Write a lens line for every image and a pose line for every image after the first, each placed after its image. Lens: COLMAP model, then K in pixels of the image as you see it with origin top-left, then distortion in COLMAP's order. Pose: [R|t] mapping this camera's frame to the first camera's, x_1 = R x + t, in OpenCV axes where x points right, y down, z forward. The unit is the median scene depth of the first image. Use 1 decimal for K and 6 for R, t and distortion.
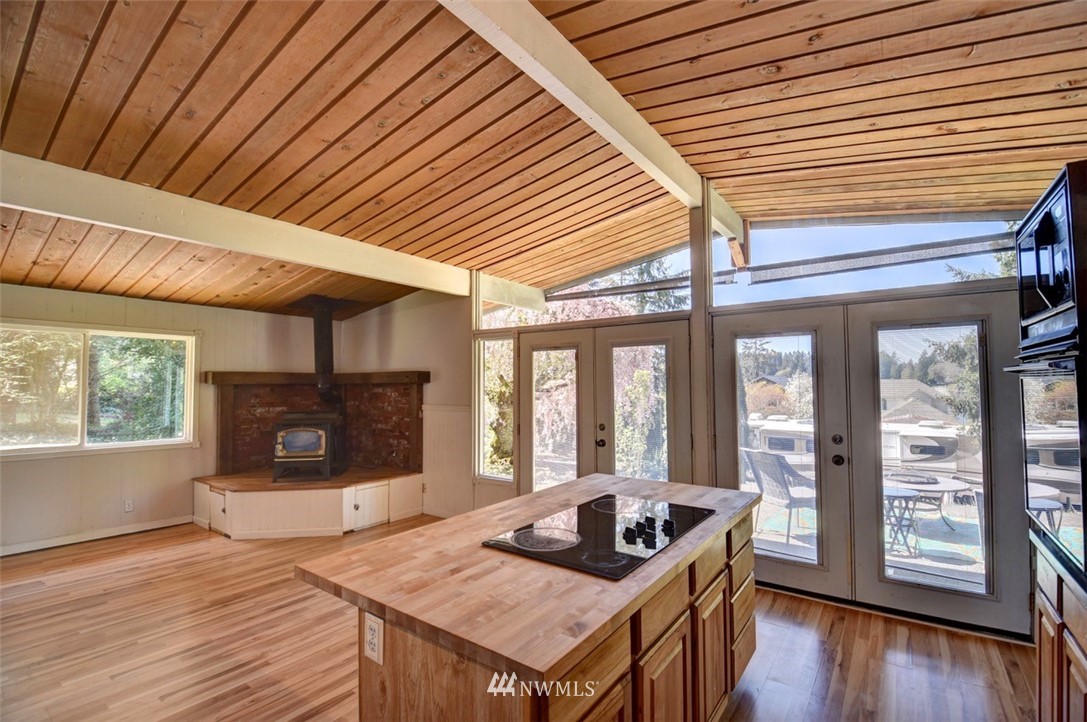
lens RADIAL K [[488.5, 0, 552.1], [0, 488.5, 363.8], [0, 0, 1]] dist [0.031297, -0.034248]
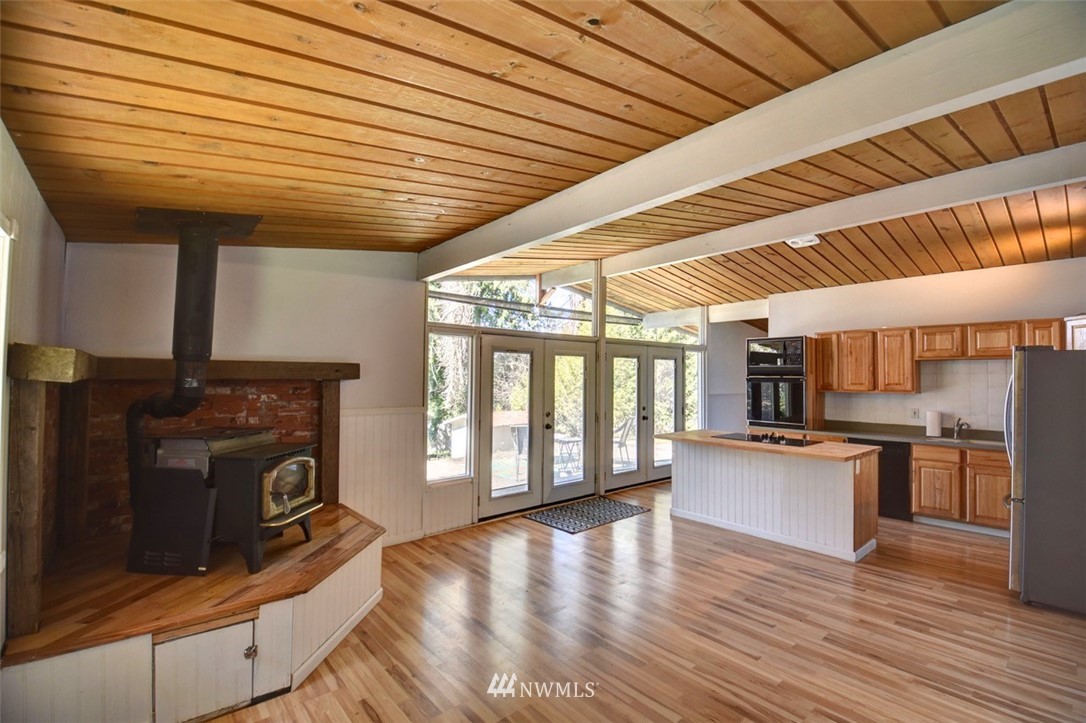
lens RADIAL K [[488.0, 0, 551.6], [0, 488.0, 364.3], [0, 0, 1]] dist [0.031297, -0.034248]
pose [[0.212815, 0.034075, 0.976498, -1.016595], [-0.051508, 0.998393, -0.023613, 0.019932], [-0.975734, -0.045272, 0.214228, 0.600345]]
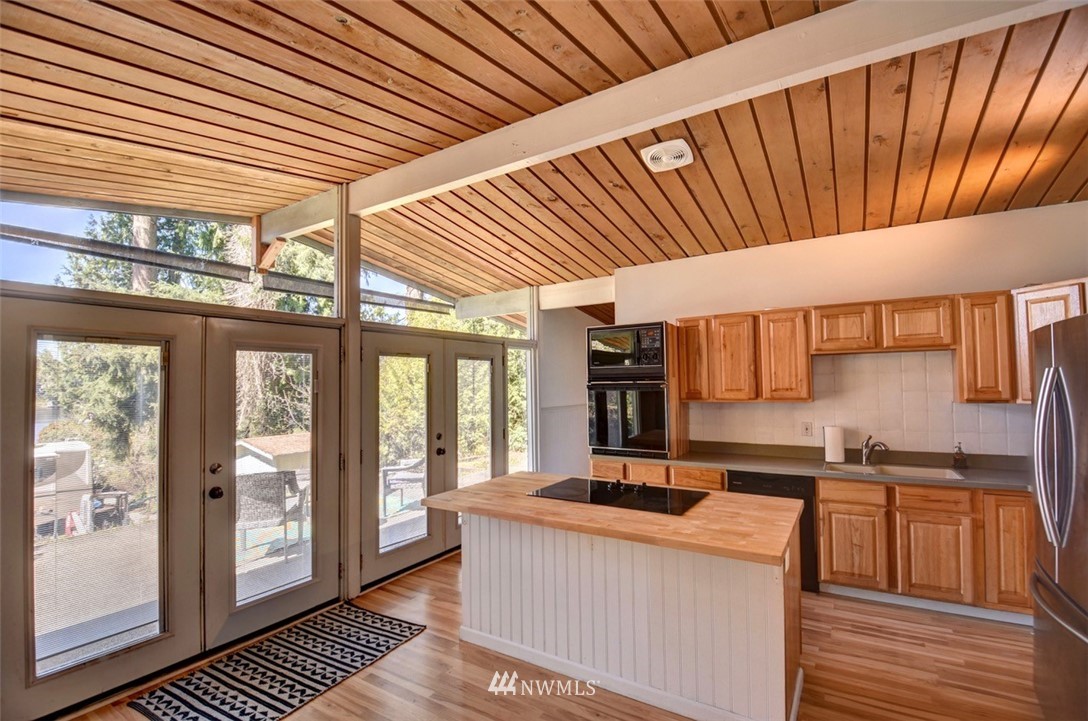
lens RADIAL K [[488.9, 0, 552.6], [0, 488.9, 363.3], [0, 0, 1]] dist [0.031297, -0.034248]
pose [[-0.086721, 0.050006, 0.994977, -0.513566], [-0.027242, 0.998247, -0.052545, 0.008483], [-0.995860, -0.031662, -0.085206, 0.513045]]
